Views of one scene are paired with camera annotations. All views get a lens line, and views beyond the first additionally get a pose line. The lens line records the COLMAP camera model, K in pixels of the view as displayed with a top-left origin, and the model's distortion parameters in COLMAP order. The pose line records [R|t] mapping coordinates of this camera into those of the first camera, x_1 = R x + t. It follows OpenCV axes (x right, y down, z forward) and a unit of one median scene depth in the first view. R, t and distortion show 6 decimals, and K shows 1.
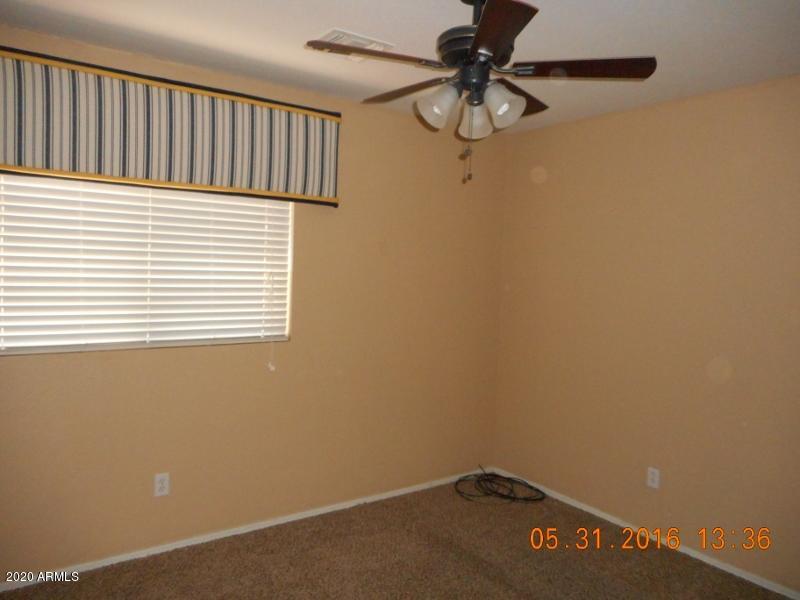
lens RADIAL K [[609.1, 0, 401.1], [0, 609.1, 305.2], [0, 0, 1]] dist [0.006425, -0.000220]
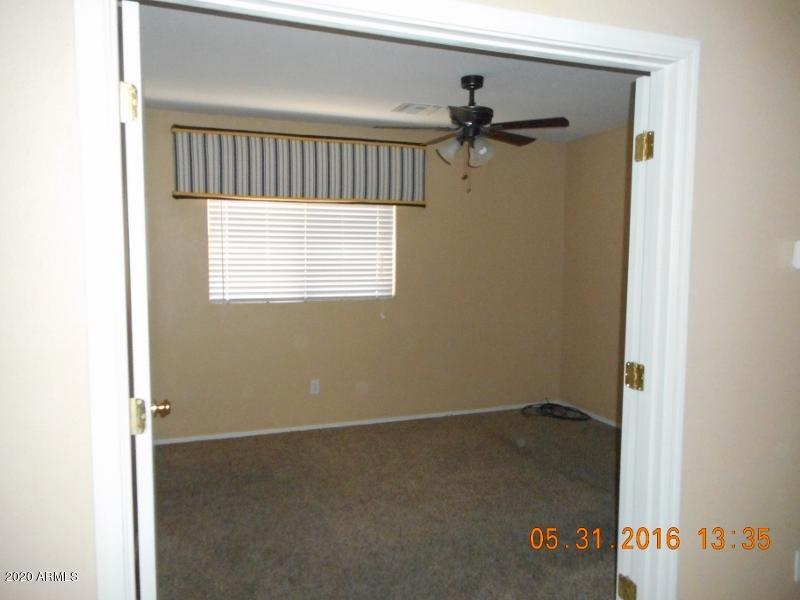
lens RADIAL K [[609.1, 0, 398.9], [0, 609.1, 297.7], [0, 0, 1]] dist [0.006425, -0.000220]
pose [[0.966229, -0.014594, -0.257273, 0.213345], [0.014196, 0.999893, -0.003405, 0.061704], [0.257295, -0.000363, 0.966333, -0.442541]]
